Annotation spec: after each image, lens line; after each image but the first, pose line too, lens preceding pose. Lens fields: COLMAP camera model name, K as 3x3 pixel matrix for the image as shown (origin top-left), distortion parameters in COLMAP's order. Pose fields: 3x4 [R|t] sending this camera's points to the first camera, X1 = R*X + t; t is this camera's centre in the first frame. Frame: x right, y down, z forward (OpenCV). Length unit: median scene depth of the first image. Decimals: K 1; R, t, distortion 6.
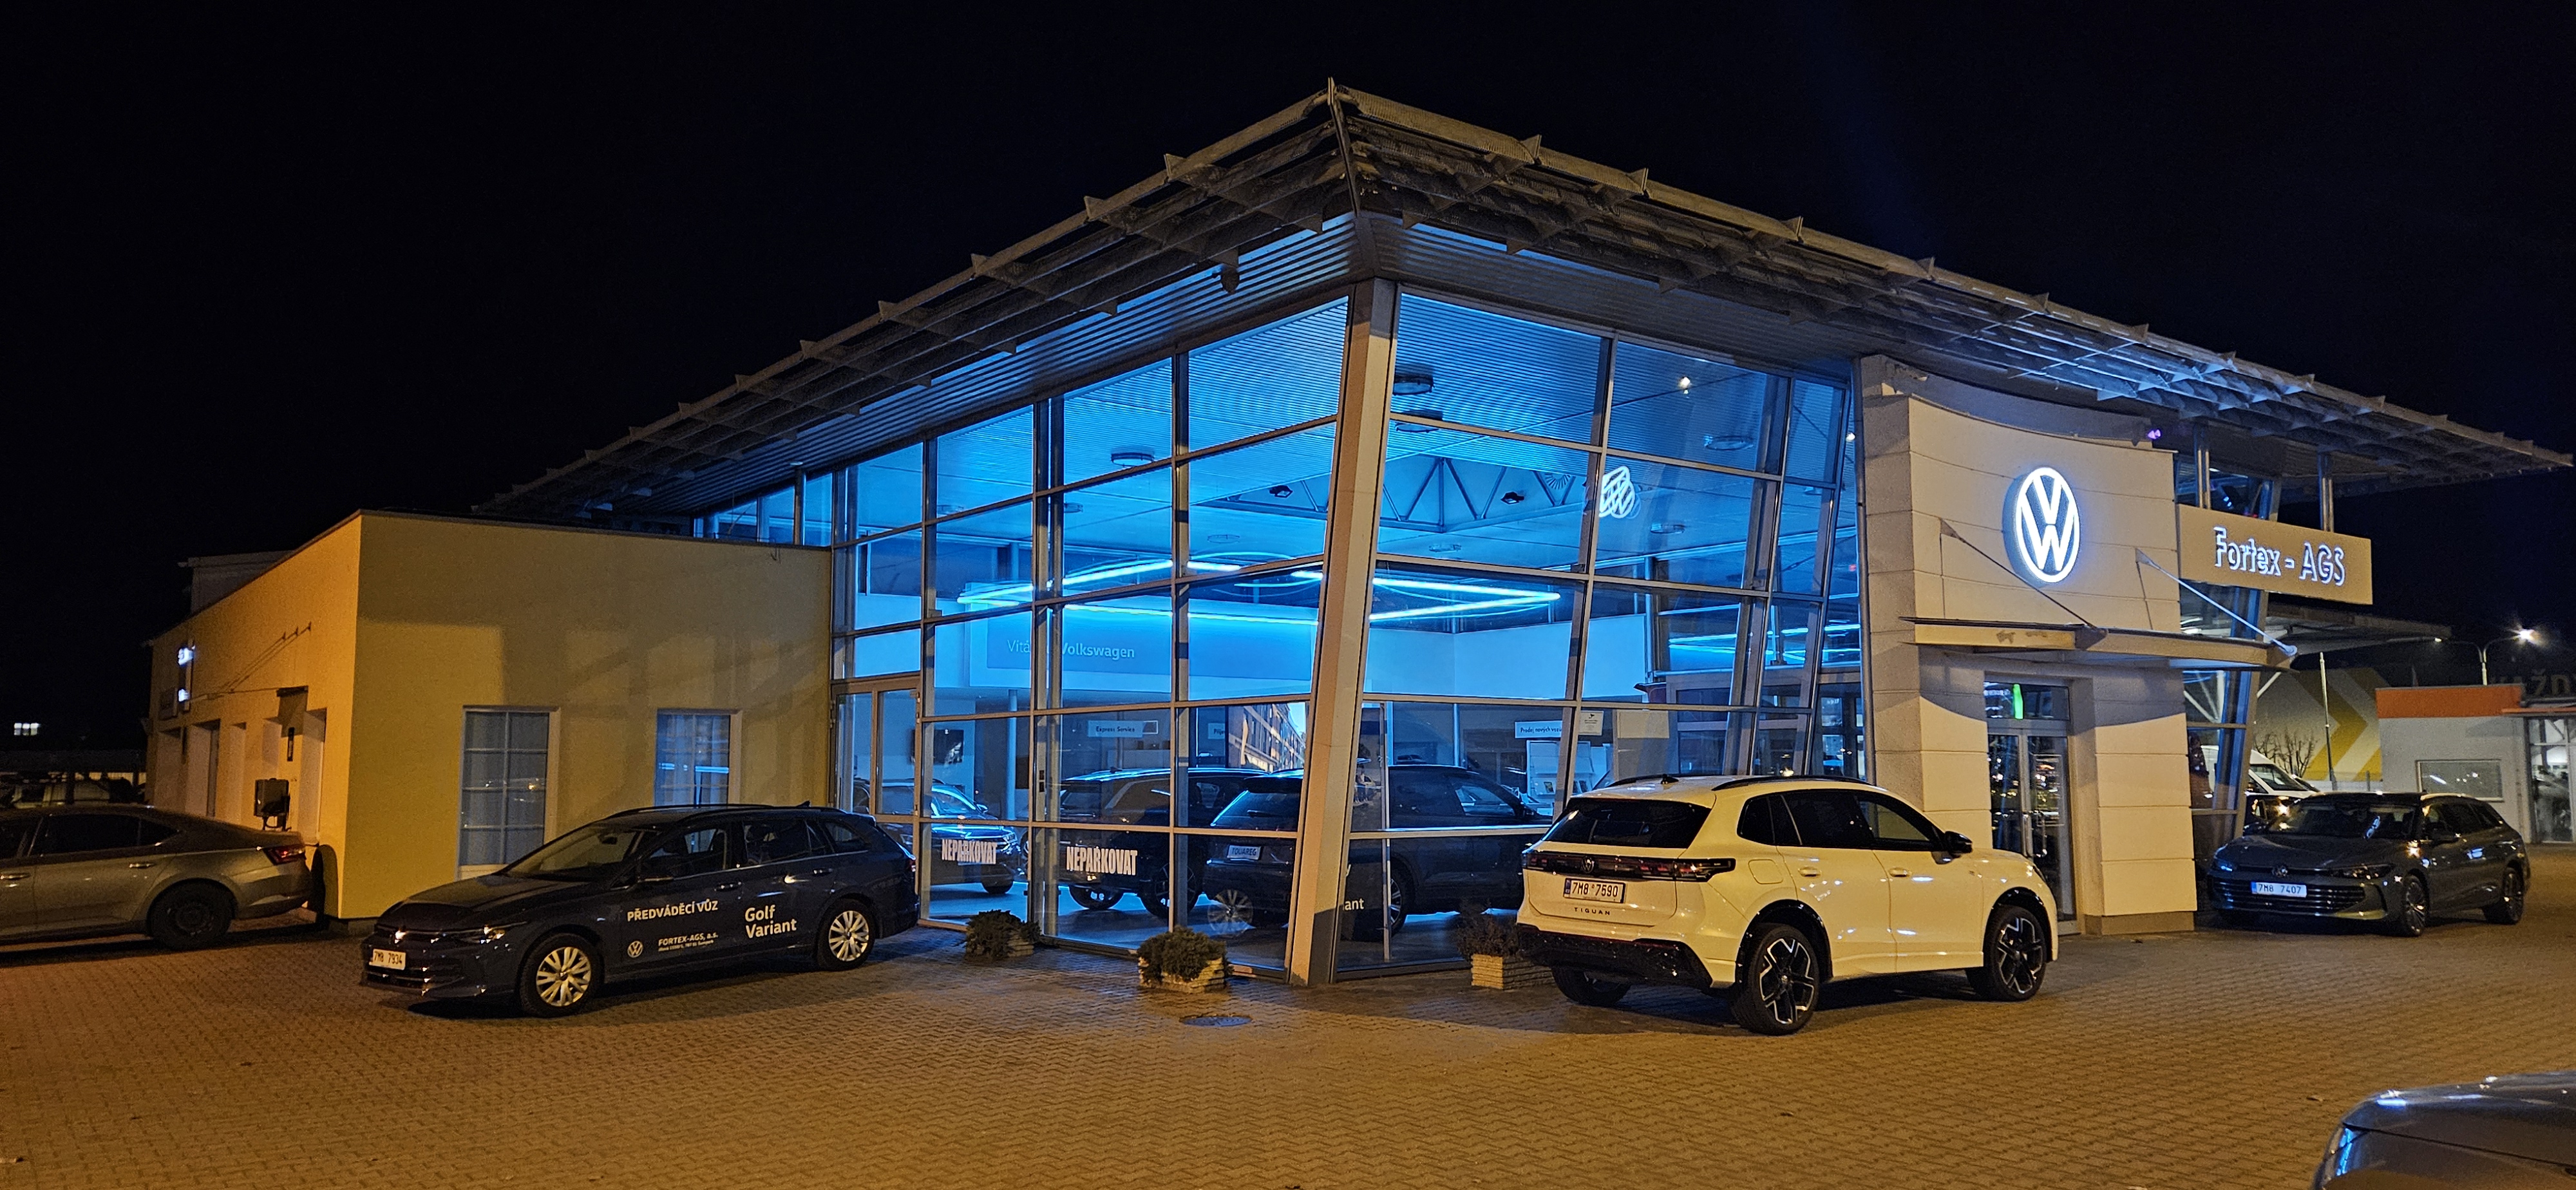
lens RADIAL K [[1712.7, 0, 1280.3], [0, 1712.7, 588.0], [0, 0, 1]] dist [0.026582, -0.006218]
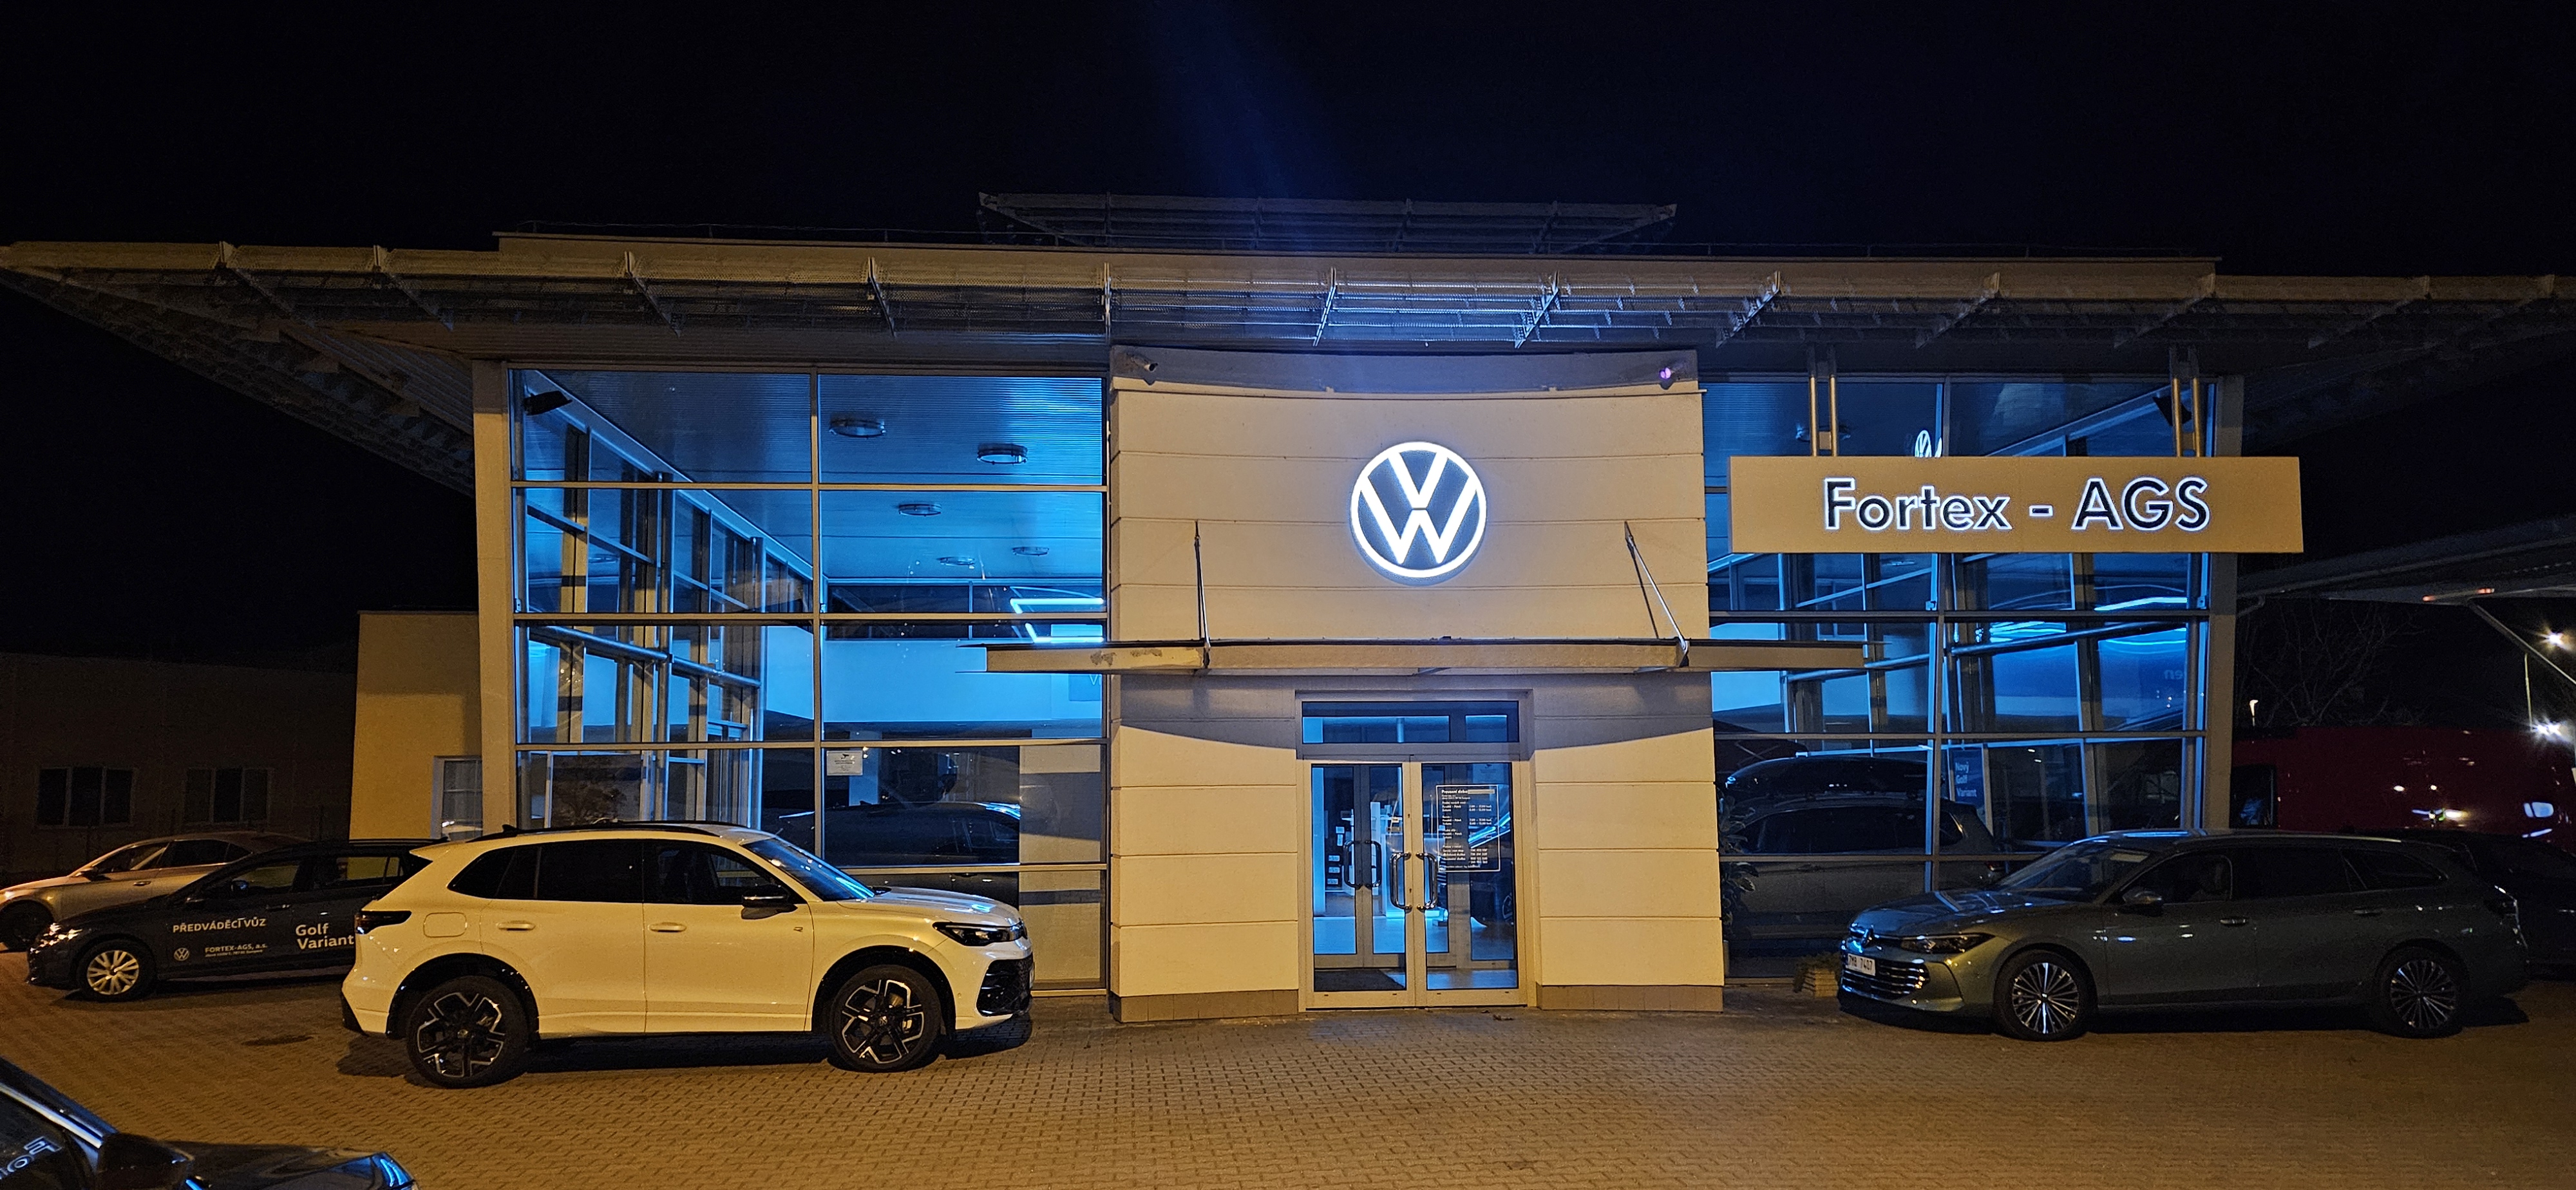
lens RADIAL K [[1712.7, 0, 1288.9], [0, 1712.7, 614.2], [0, 0, 1]] dist [0.026582, -0.006218]
pose [[0.848089, -0.060777, -0.526357, 1.016114], [0.066591, 0.997749, -0.007913, 0.019382], [0.525653, -0.028339, 0.850227, 0.328880]]
